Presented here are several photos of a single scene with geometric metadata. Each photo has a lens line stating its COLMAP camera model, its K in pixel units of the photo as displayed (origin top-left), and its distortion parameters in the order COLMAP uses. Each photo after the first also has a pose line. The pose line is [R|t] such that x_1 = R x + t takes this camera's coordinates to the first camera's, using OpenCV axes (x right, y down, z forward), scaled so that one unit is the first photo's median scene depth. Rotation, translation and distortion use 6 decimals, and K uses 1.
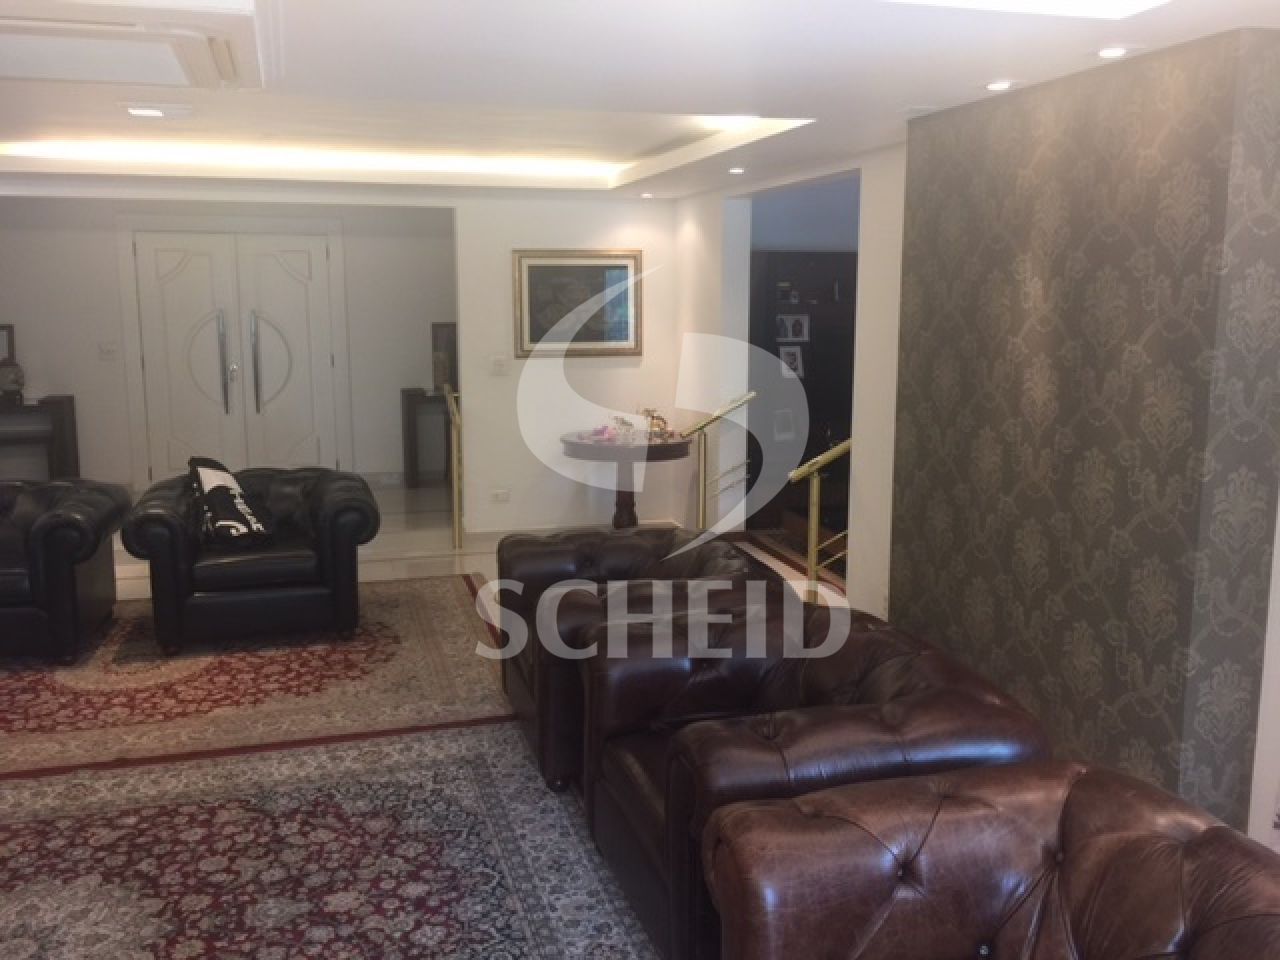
lens RADIAL K [[1097.9, 0, 642.5], [0, 1097.9, 460.9], [0, 0, 1]] dist [0.083301, -0.119494]
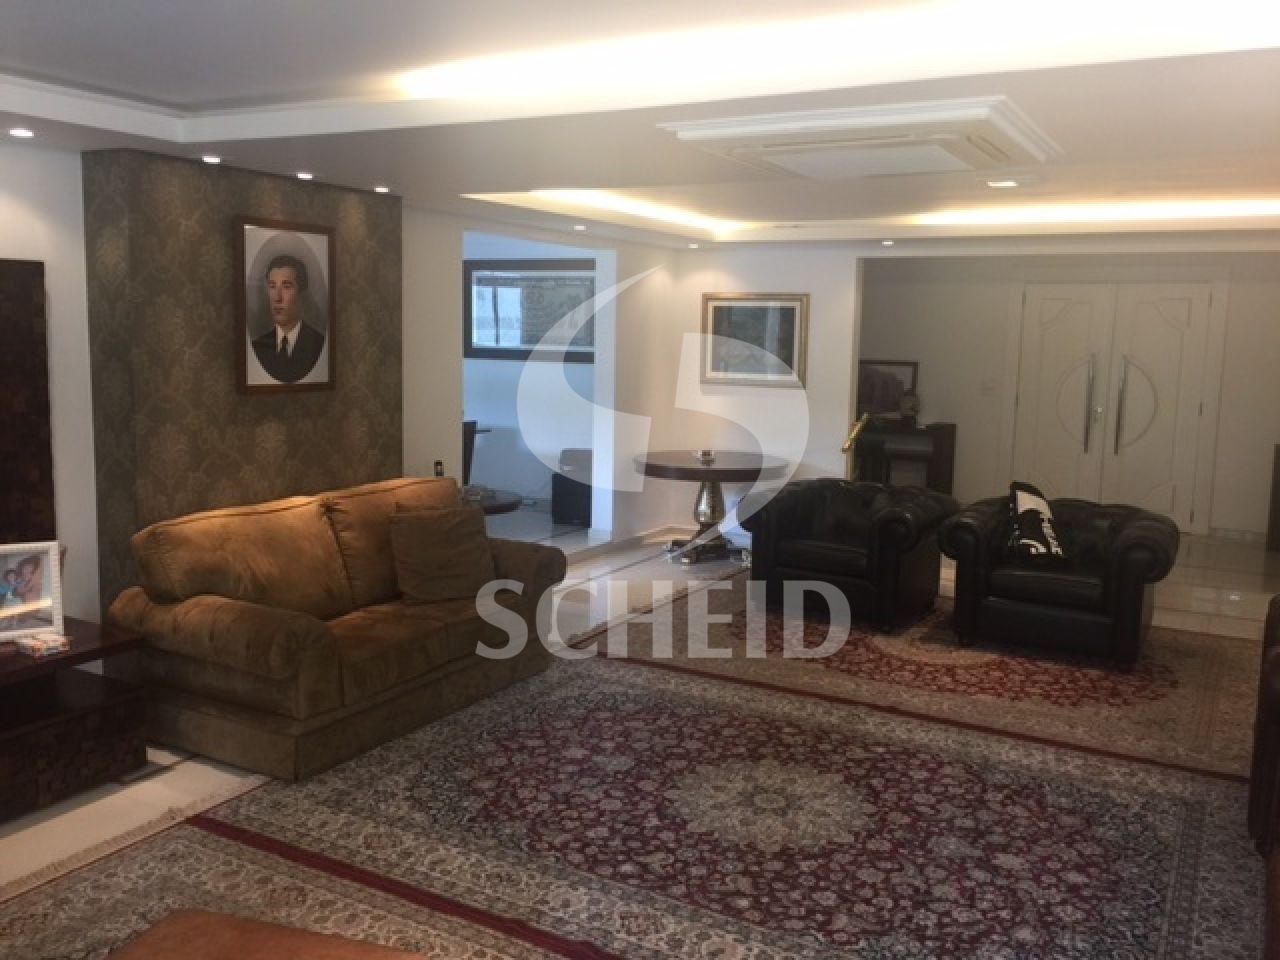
lens RADIAL K [[1097.9, 0, 642.5], [0, 1097.9, 460.9], [0, 0, 1]] dist [0.083301, -0.119494]
pose [[0.694267, 0.102899, -0.712324, 0.201871], [-0.133036, 0.991019, 0.013494, 0.017340], [0.707315, 0.085396, 0.701721, -0.091201]]
